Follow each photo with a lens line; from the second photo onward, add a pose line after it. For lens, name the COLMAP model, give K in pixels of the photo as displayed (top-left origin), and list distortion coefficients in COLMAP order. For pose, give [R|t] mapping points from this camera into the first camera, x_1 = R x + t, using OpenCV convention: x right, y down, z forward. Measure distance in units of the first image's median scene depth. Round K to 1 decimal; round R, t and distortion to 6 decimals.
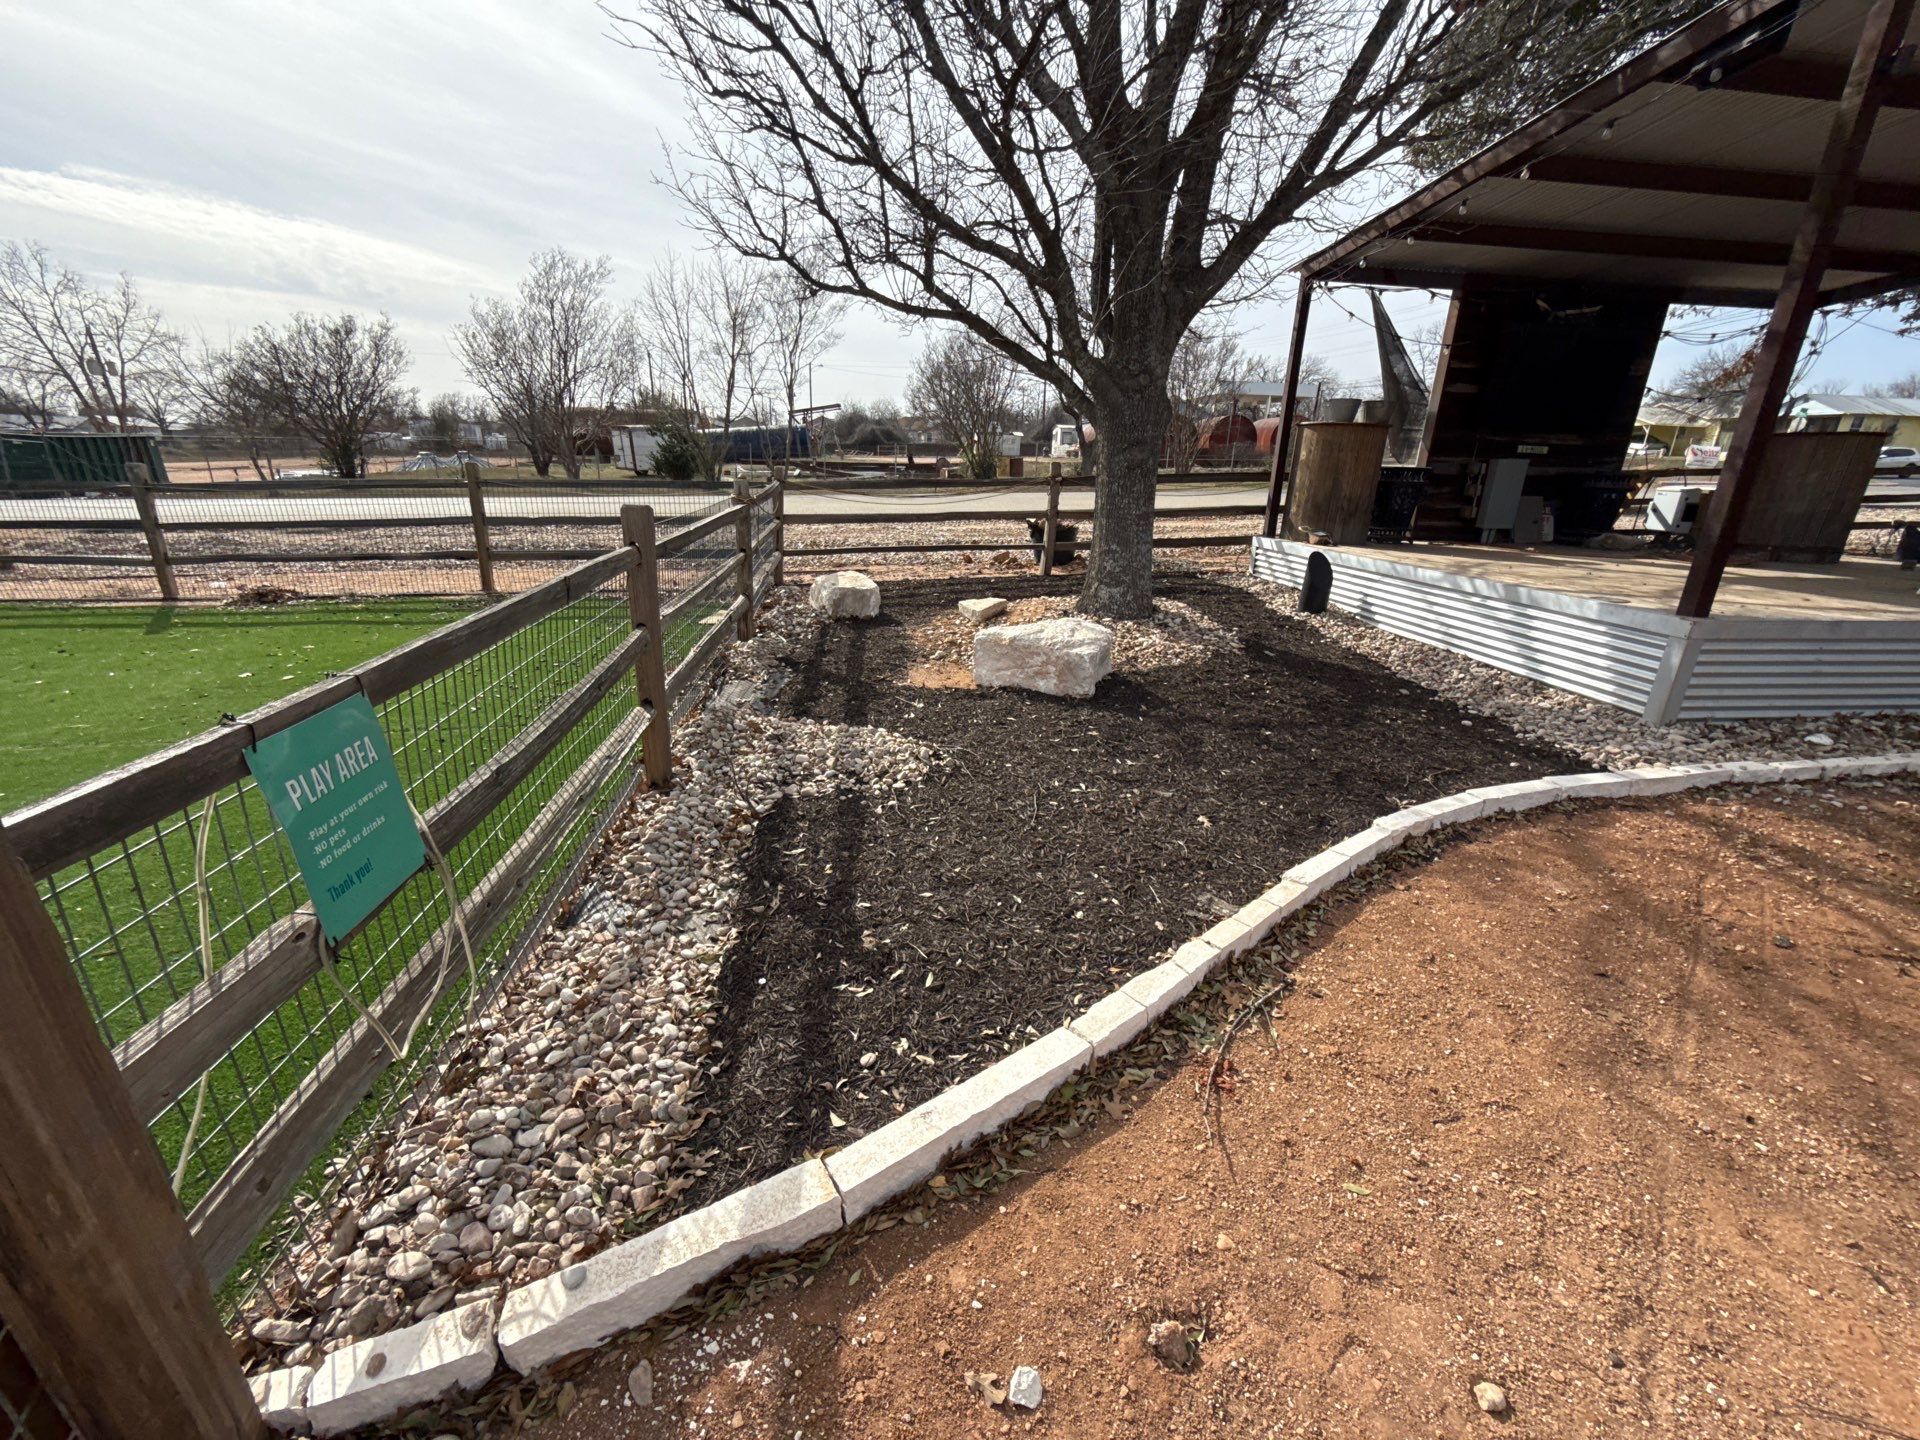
lens RADIAL K [[775.1, 0, 960.0], [0, 775.1, 720.0], [0, 0, 1]] dist [0.004536, -0.000511]
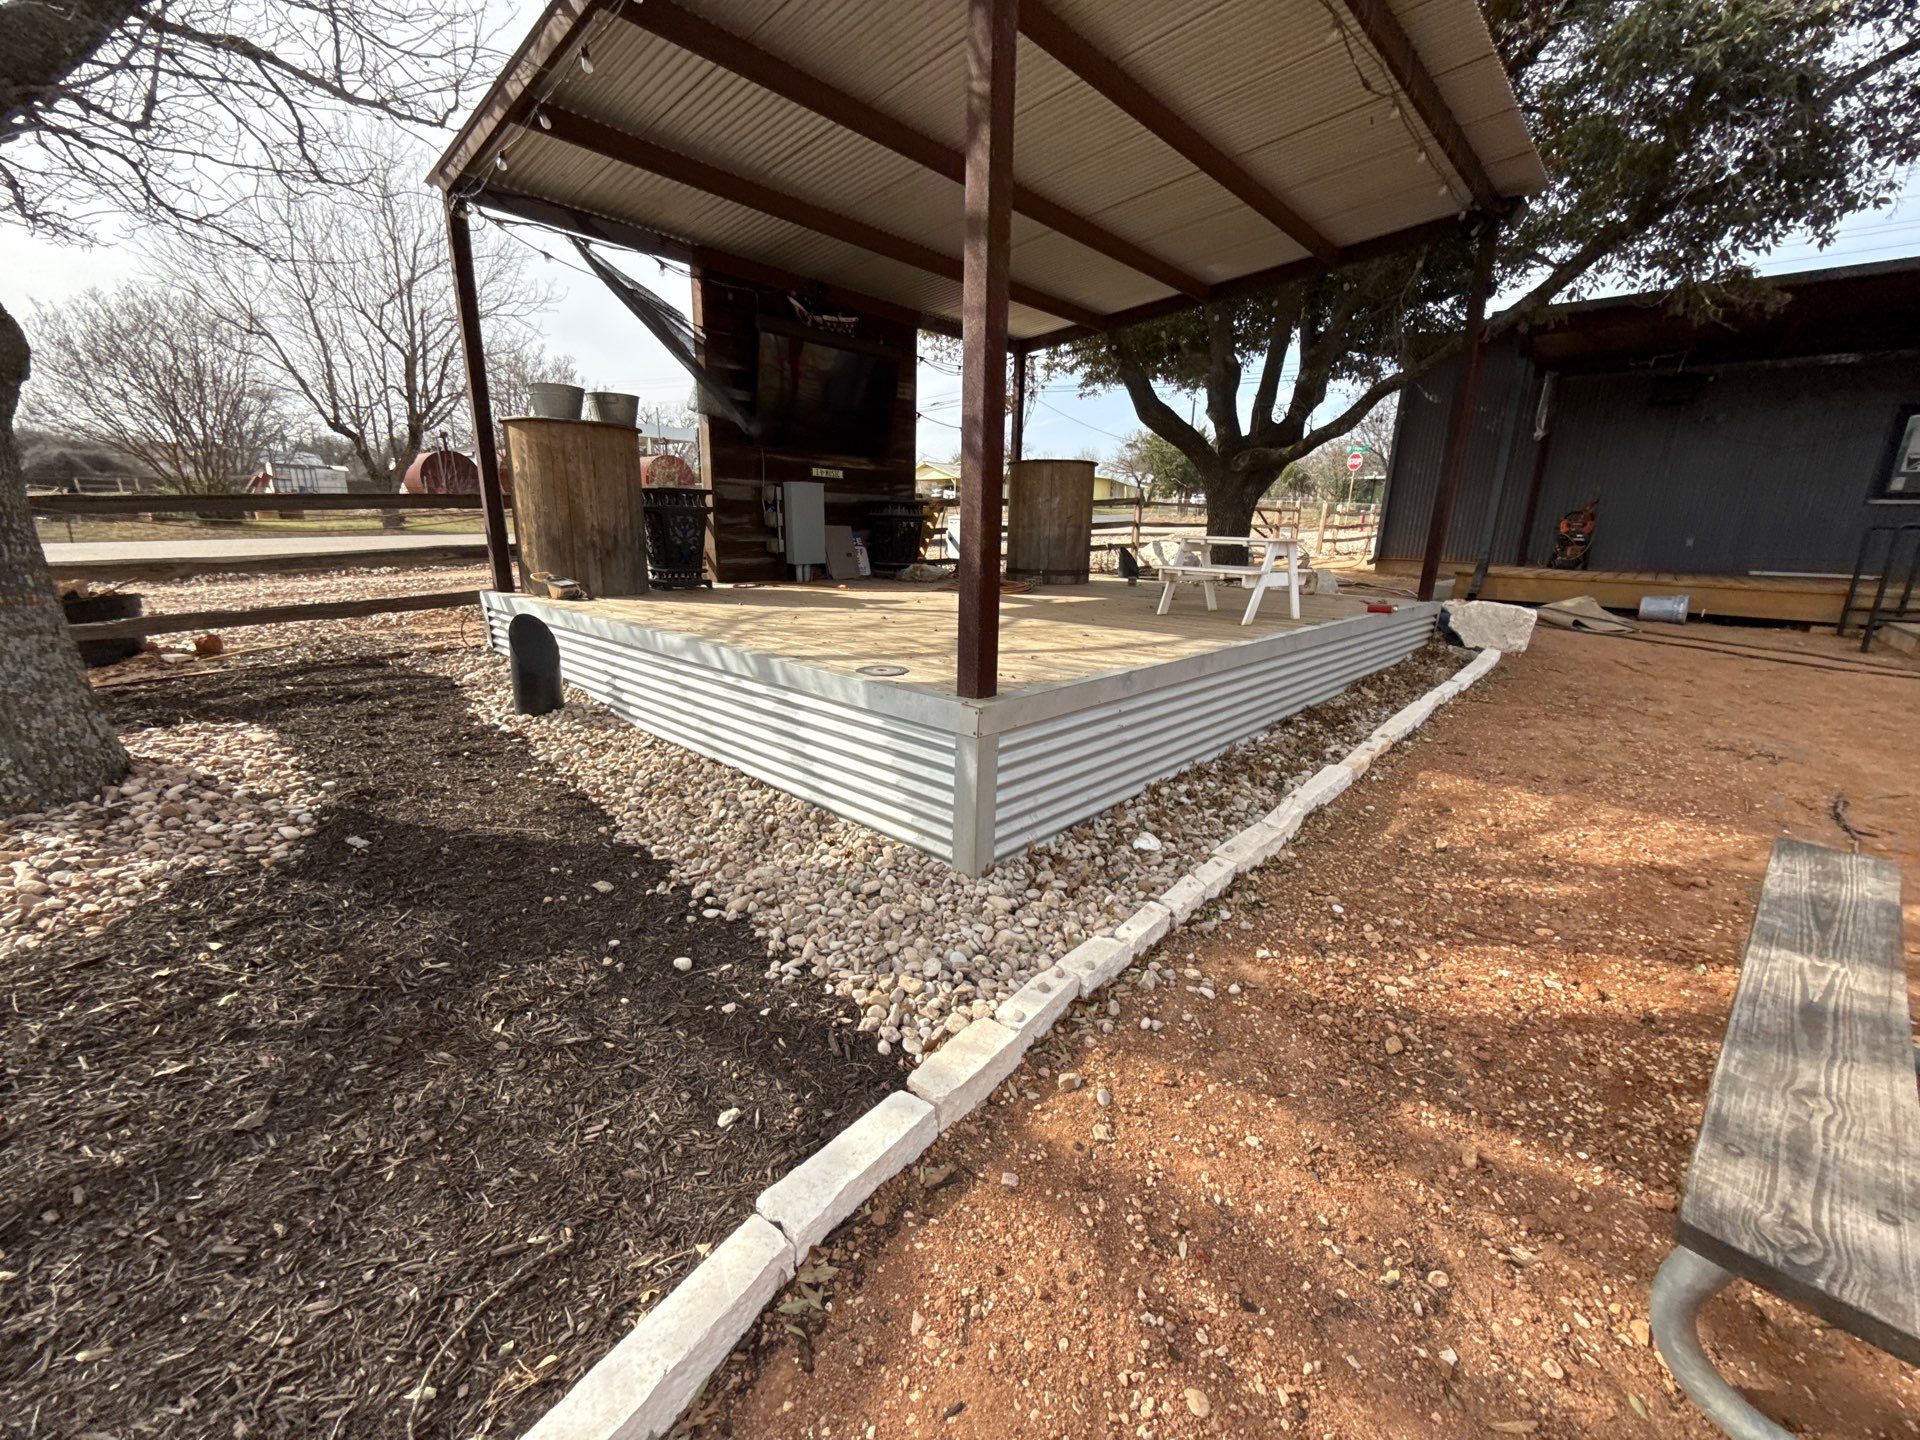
lens RADIAL K [[775.1, 0, 960.0], [0, 775.1, 720.0], [0, 0, 1]] dist [0.004536, -0.000511]
pose [[0.766889, -0.168801, 0.619184, 0.394109], [0.201464, 0.979340, 0.017463, -0.091837], [-0.609339, 0.111351, 0.785052, 0.381400]]
